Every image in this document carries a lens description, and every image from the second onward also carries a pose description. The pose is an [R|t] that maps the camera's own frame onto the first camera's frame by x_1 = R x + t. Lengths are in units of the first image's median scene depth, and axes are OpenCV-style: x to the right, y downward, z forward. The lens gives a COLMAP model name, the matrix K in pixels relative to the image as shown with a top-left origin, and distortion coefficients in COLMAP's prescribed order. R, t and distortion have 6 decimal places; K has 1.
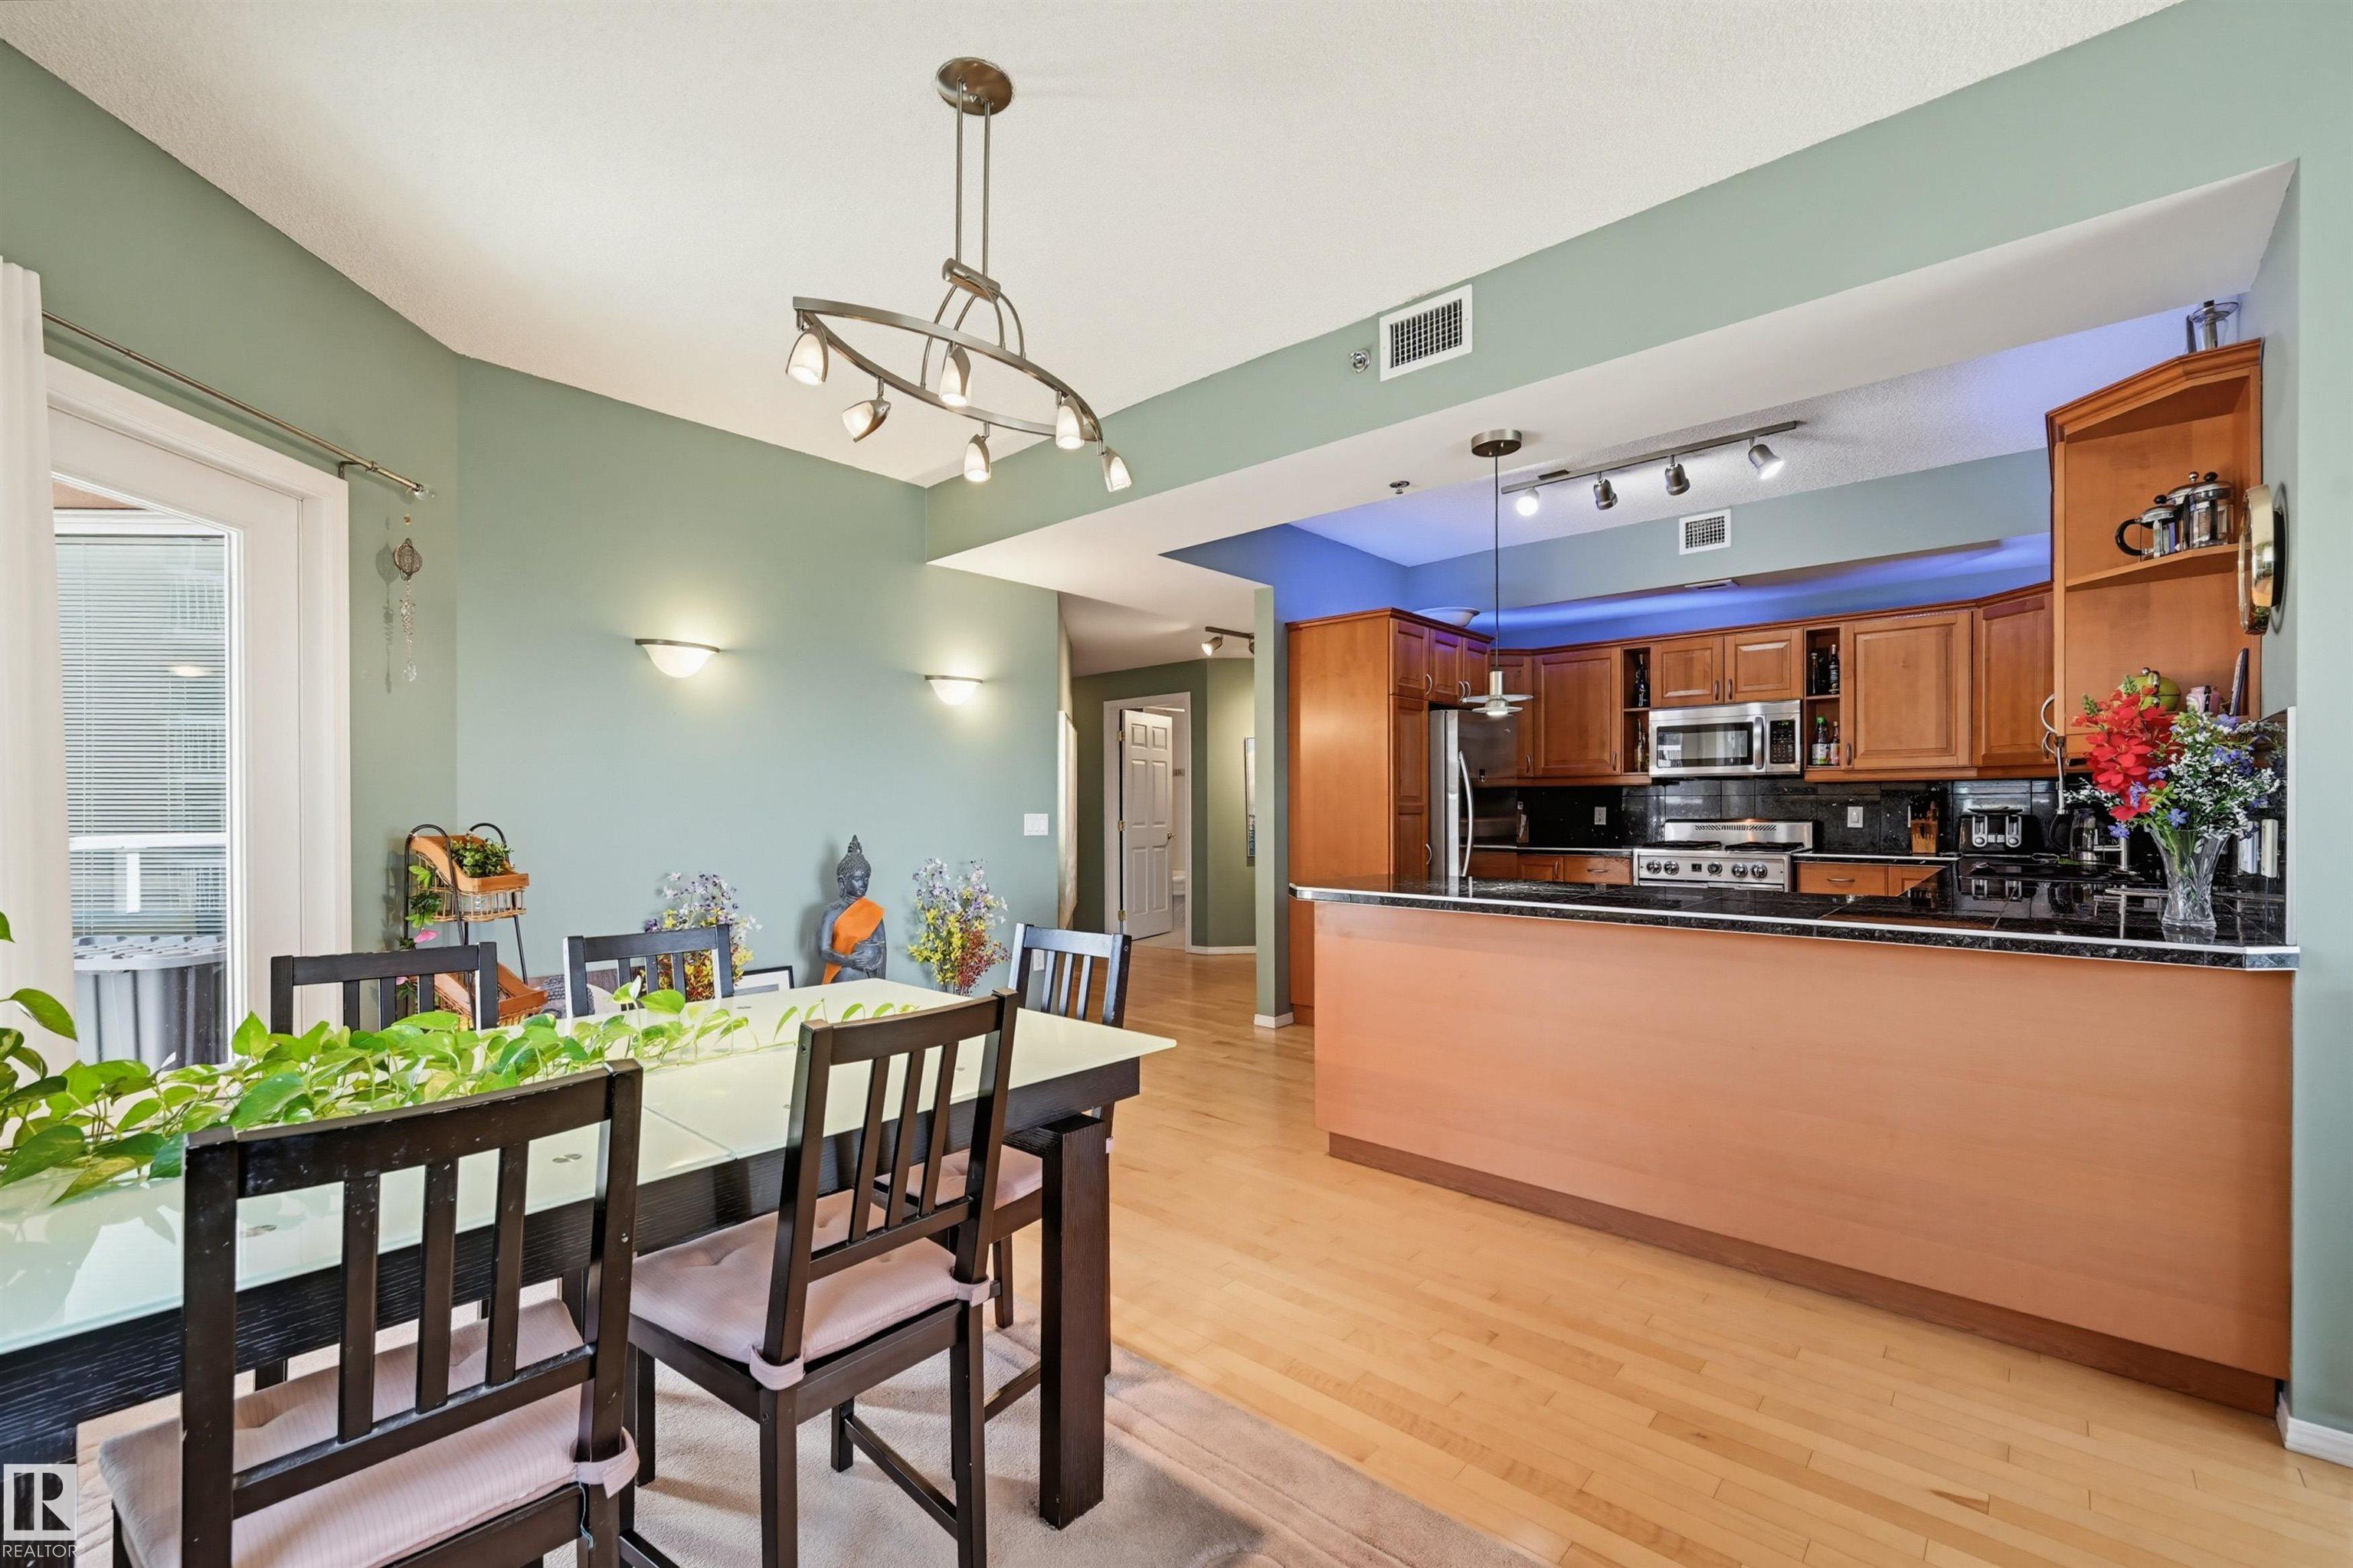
lens RADIAL K [[970.0, 0, 1176.4], [0, 970.0, 799.2], [0, 0, 1]] dist [-0.000001, -0.000019]
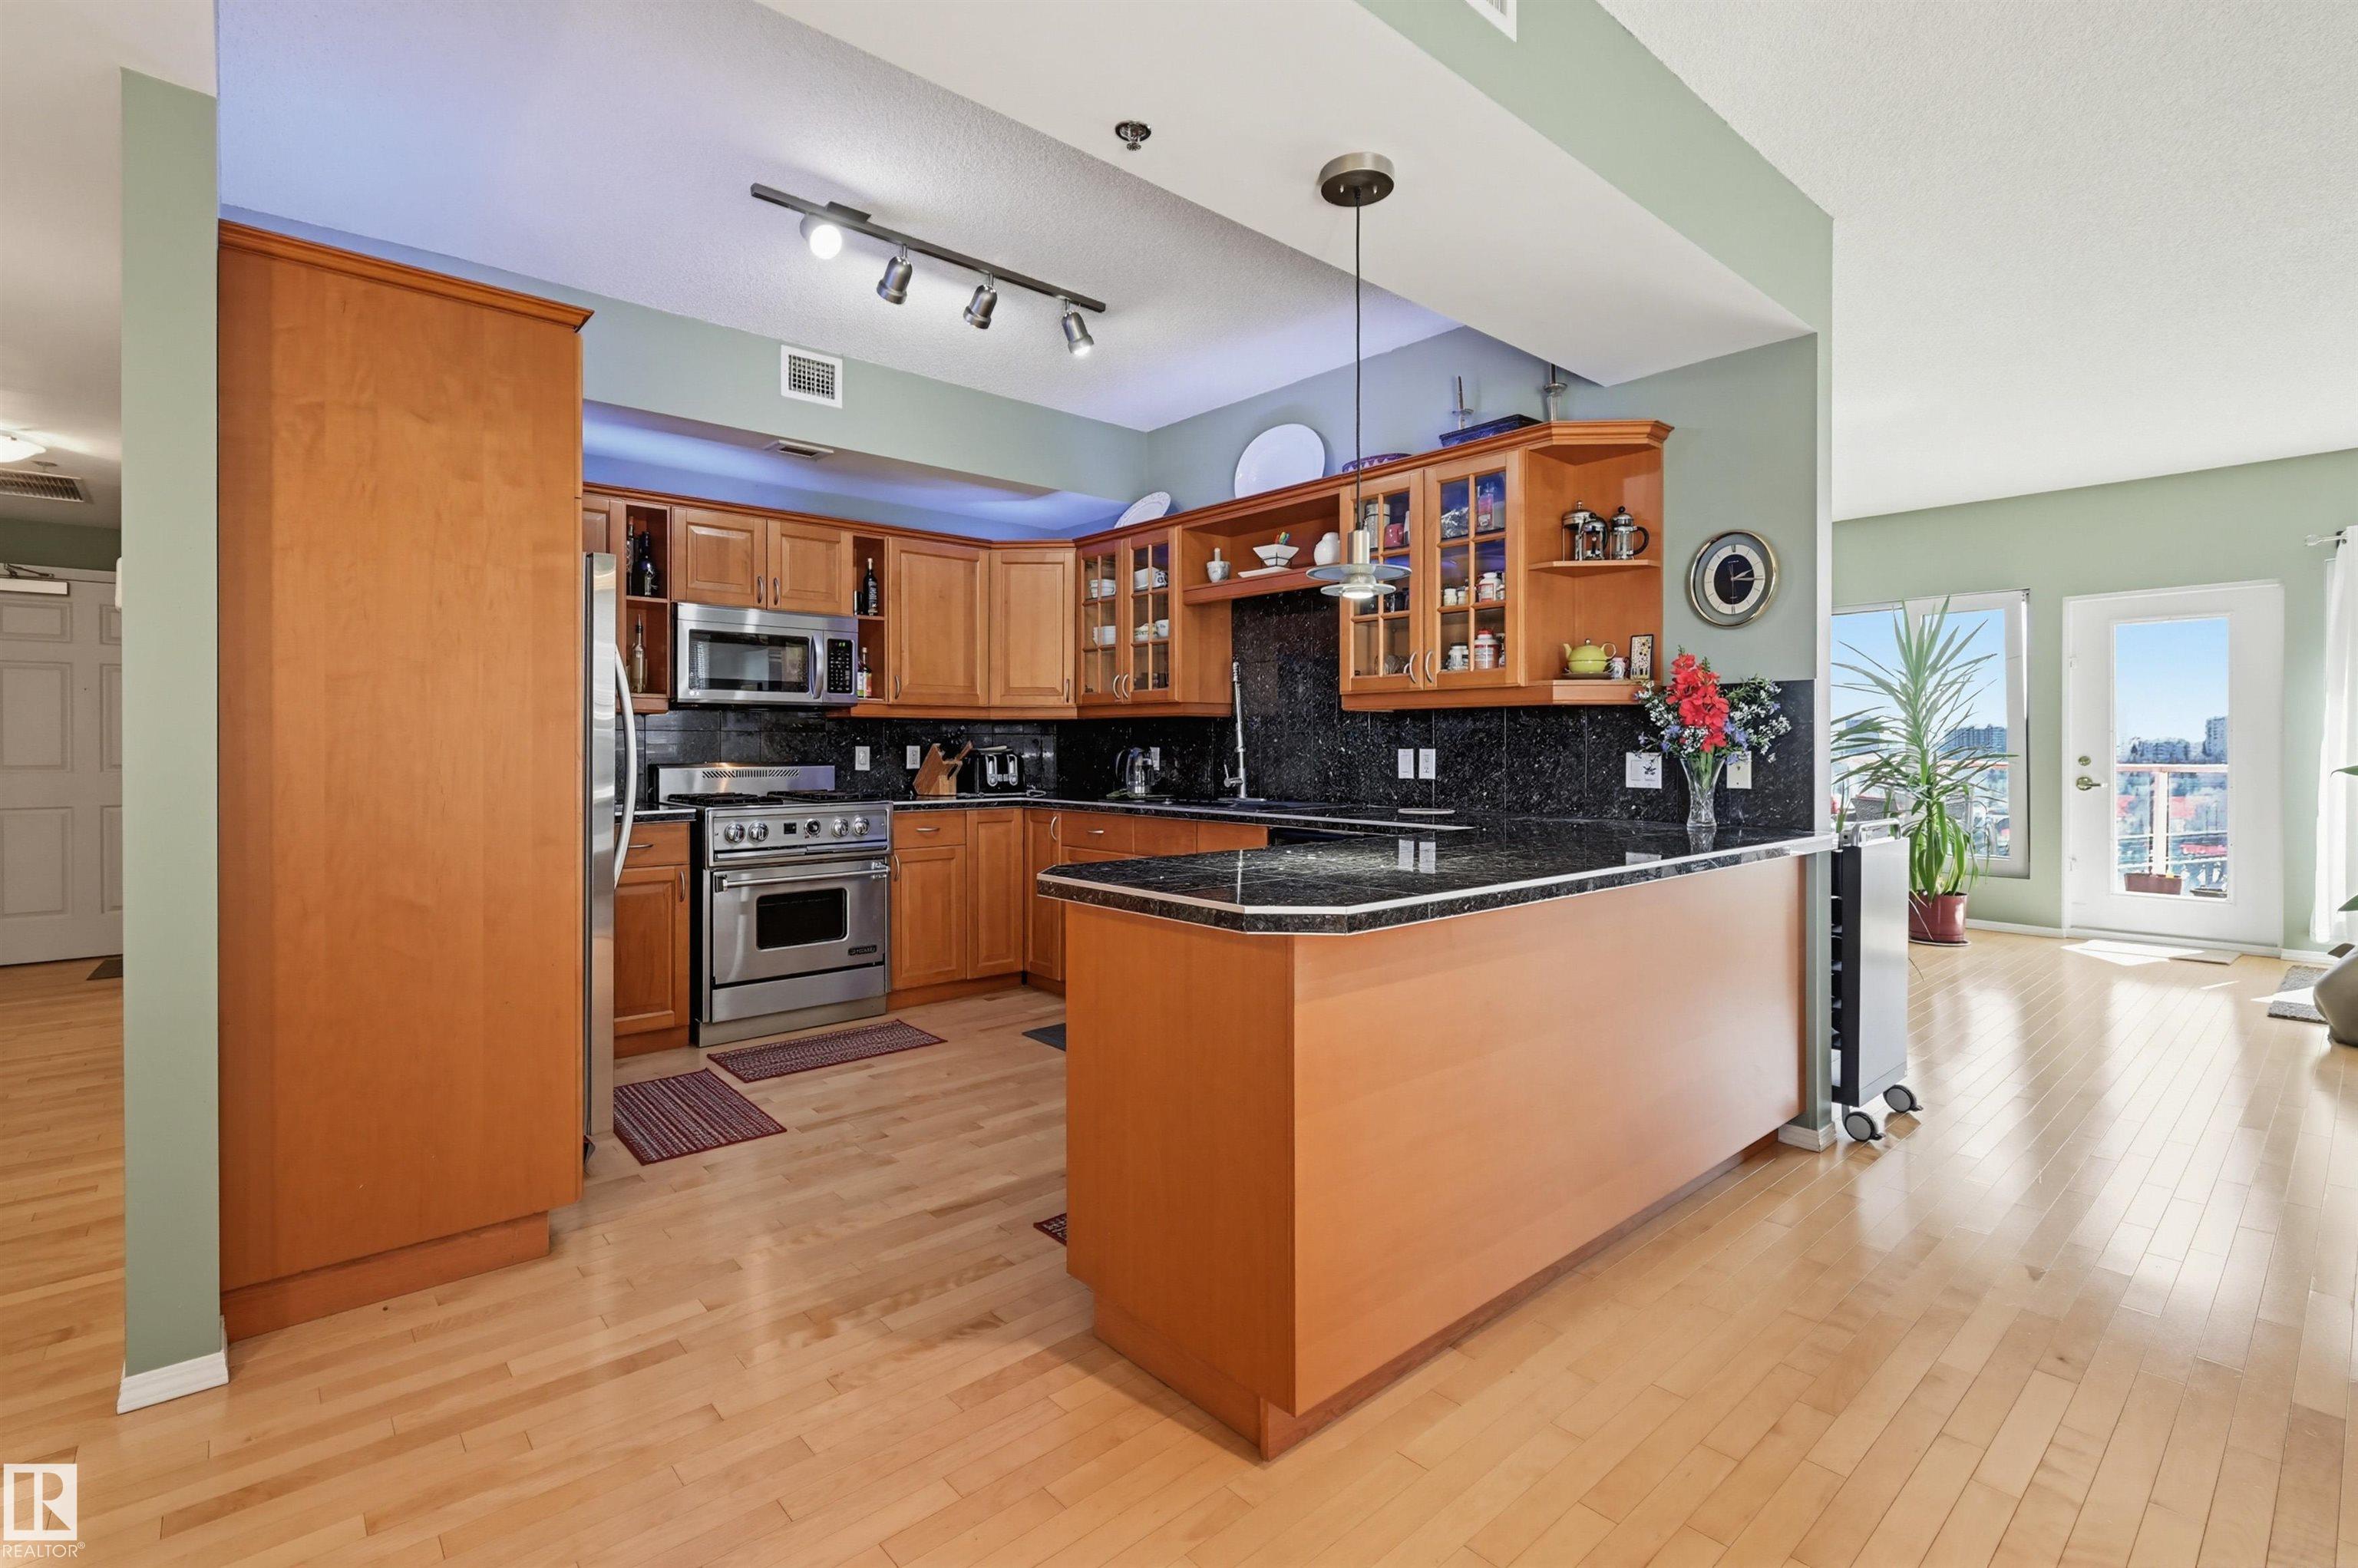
lens RADIAL K [[1069.3, 0, 1189.5], [0, 1069.3, 741.7], [0, 0, 1]] dist [-0.005942, -0.000328]
pose [[0.114958, 0.009046, 0.993329, -0.233133], [-0.007467, 0.999938, -0.008242, 0.009398], [-0.993342, -0.006469, 0.115019, 0.612801]]
